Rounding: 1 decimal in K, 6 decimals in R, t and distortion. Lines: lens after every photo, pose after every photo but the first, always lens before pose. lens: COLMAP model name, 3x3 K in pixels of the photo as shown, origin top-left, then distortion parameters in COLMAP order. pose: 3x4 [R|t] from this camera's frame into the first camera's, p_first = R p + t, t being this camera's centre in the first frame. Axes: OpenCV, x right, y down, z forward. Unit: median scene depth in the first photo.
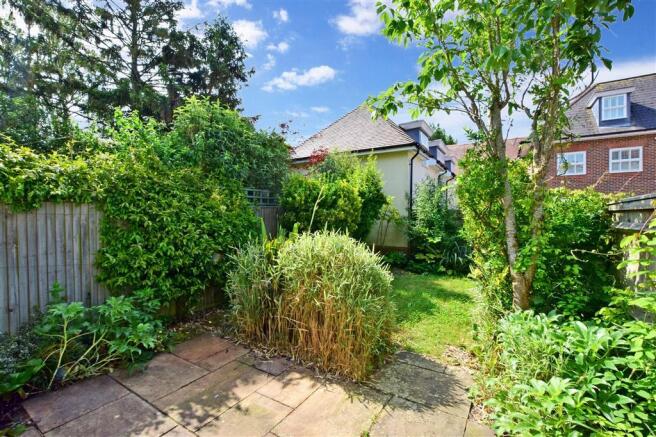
lens RADIAL K [[296.5, 0, 330.9], [0, 296.5, 222.5], [0, 0, 1]] dist [-0.023226, 0.000131]
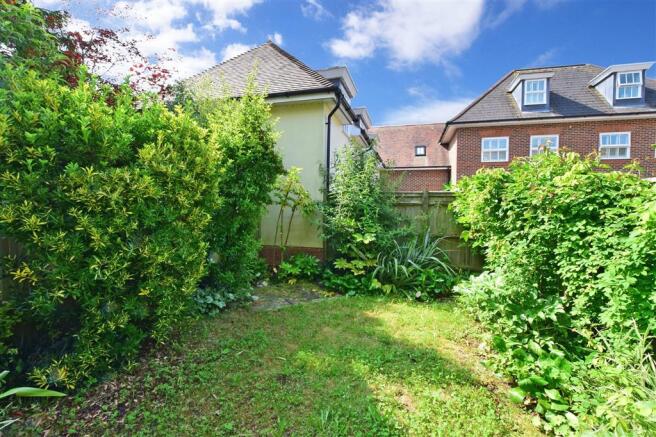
lens RADIAL K [[296.5, 0, 327.3], [0, 296.5, 219.6], [0, 0, 1]] dist [-0.023226, 0.000131]
pose [[0.965872, -0.003739, 0.258991, 0.107718], [-0.001786, 0.999776, 0.021096, 0.006610], [-0.259012, -0.020838, 0.965649, 0.397183]]
